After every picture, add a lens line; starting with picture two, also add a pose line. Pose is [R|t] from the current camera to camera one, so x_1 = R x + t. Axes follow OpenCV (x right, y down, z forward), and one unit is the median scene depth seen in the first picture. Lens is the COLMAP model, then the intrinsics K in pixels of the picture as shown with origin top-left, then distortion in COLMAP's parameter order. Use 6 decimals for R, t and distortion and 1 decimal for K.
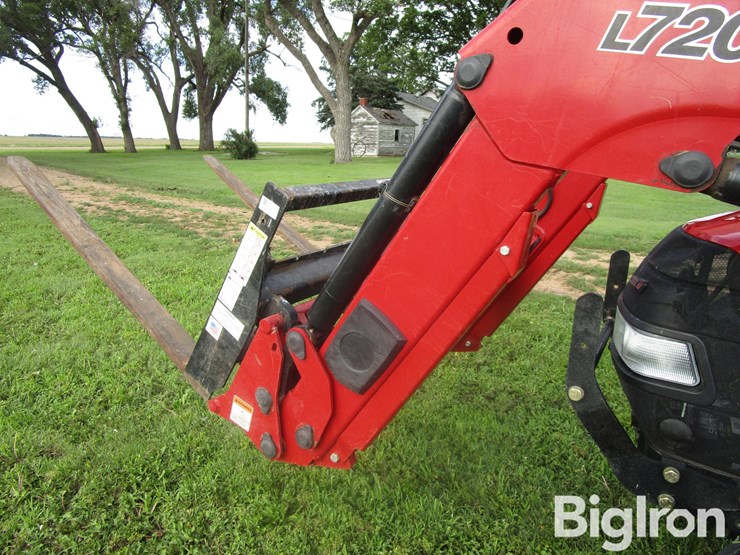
lens RADIAL K [[526.6, 0, 365.6], [0, 526.6, 272.6], [0, 0, 1]] dist [-0.011351, 0.000678]
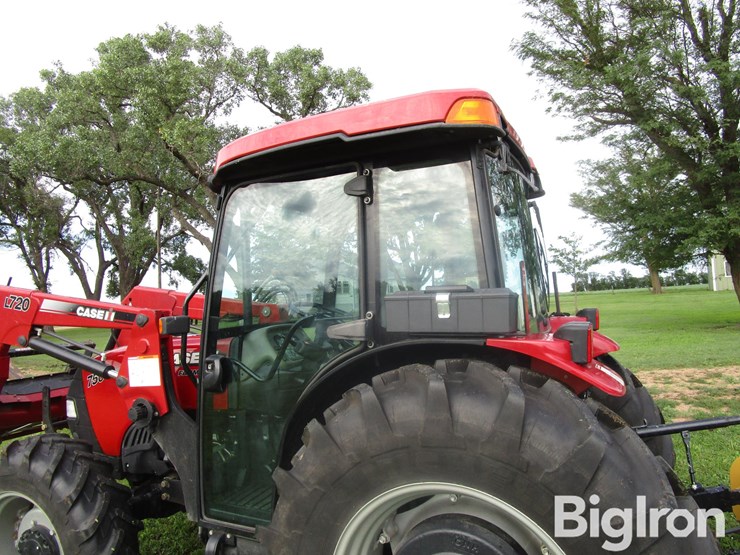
lens RADIAL K [[525.5, 0, 365.7], [0, 525.5, 281.1], [0, 0, 1]] dist [-0.019932, 0.003886]
pose [[0.991291, -0.068735, 0.112328, 0.064534], [0.097416, 0.956706, -0.274268, 0.015118], [-0.088613, 0.282822, 0.955070, -0.066481]]
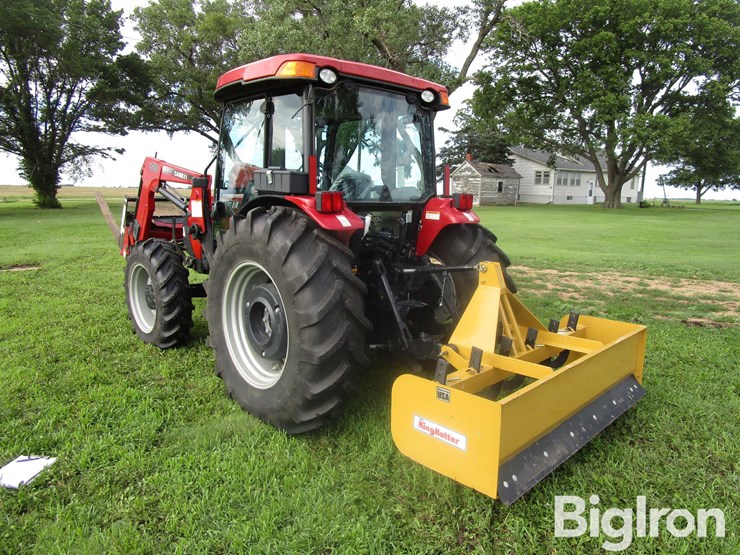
lens RADIAL K [[526.6, 0, 365.6], [0, 526.6, 272.6], [0, 0, 1]] dist [-0.011351, 0.000678]
pose [[0.957291, 0.041330, -0.286155, 0.122240], [-0.068480, 0.993980, -0.085529, 0.028928], [0.280898, 0.101472, 0.954358, -0.104175]]
